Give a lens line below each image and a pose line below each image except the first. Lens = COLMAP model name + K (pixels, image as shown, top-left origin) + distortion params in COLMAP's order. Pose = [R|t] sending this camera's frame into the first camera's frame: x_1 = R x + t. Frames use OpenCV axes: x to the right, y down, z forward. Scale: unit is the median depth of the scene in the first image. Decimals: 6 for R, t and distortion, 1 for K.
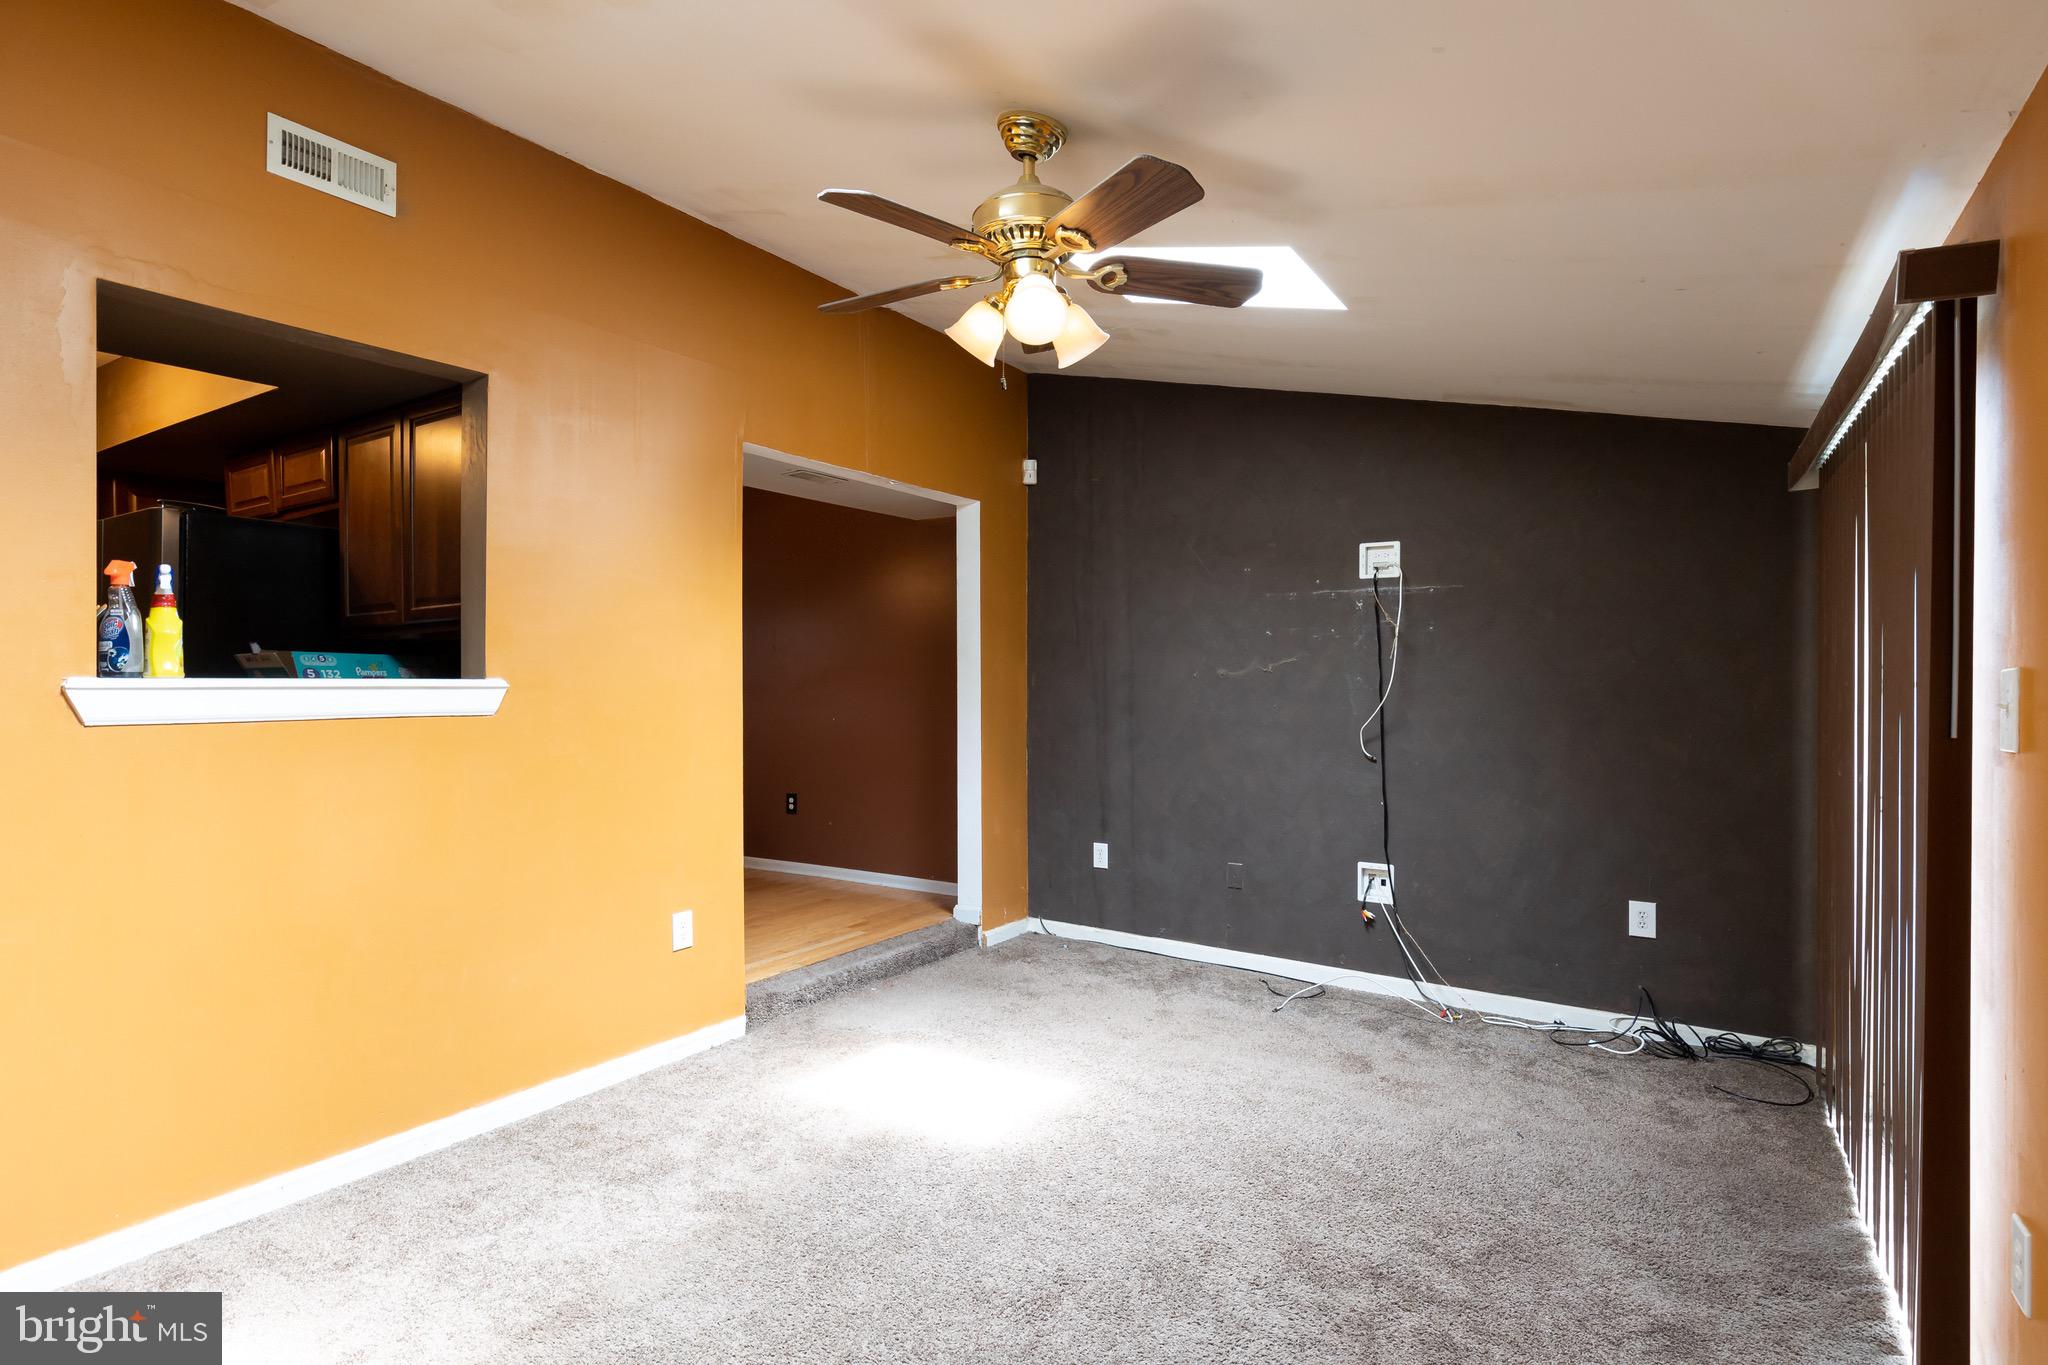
lens RADIAL K [[1050.1, 0, 1020.1], [0, 1050.1, 682.8], [0, 0, 1]] dist [-0.000686, -0.000054]
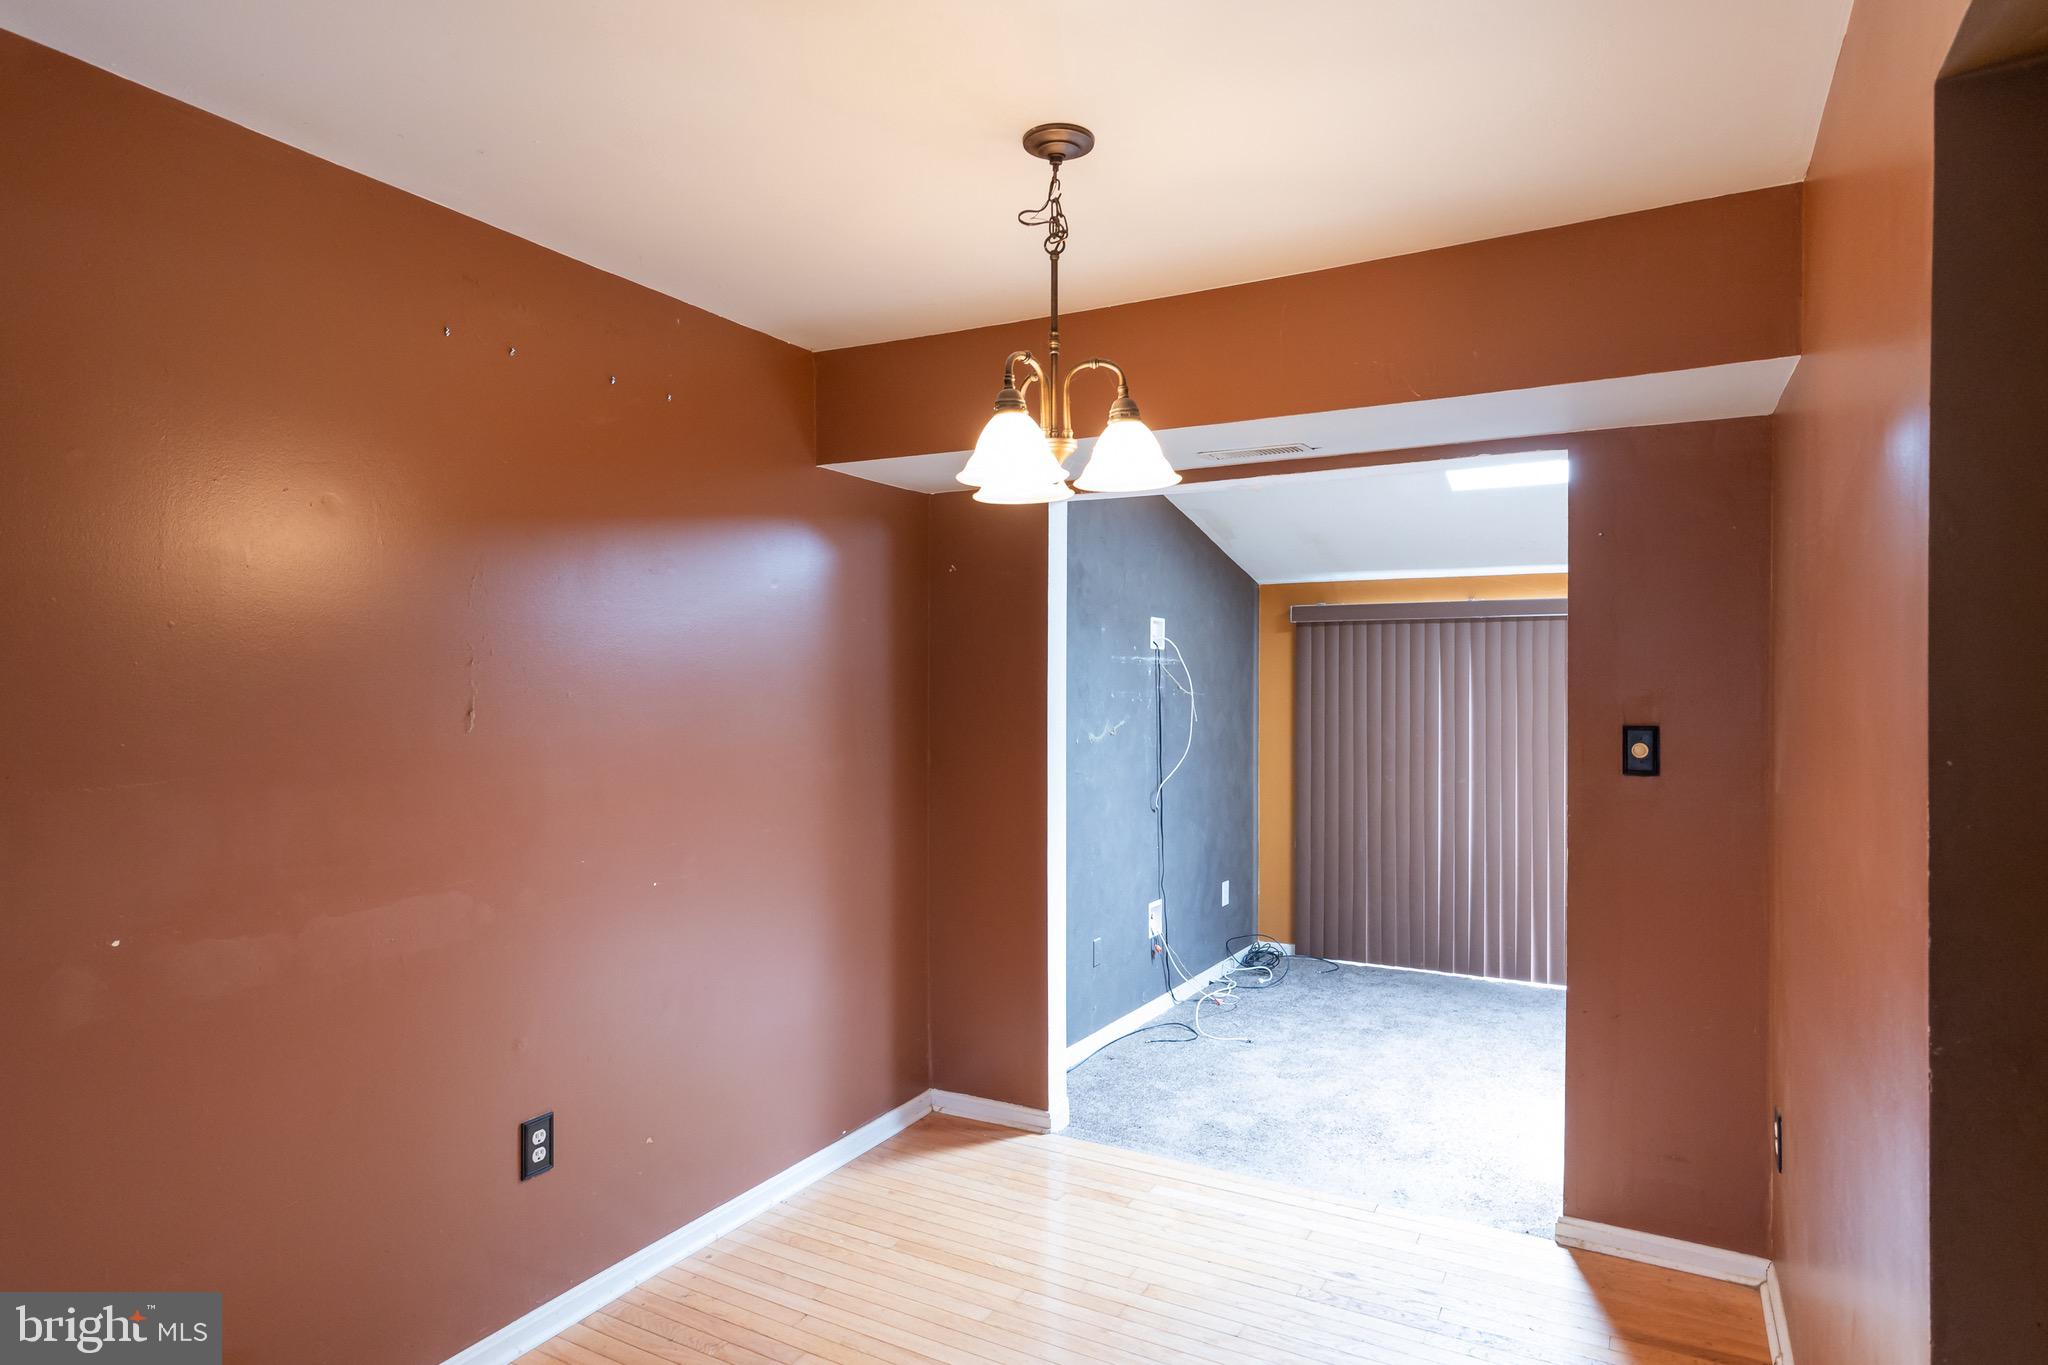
lens RADIAL K [[1165.3, 0, 1021.1], [0, 1165.3, 680.2], [0, 0, 1]] dist [0.009018, 0.001129]
pose [[-0.058532, -0.006053, 0.998267, -0.903799], [0.000503, 0.999981, 0.006093, -0.072896], [-0.998285, 0.000859, -0.058528, 1.213807]]
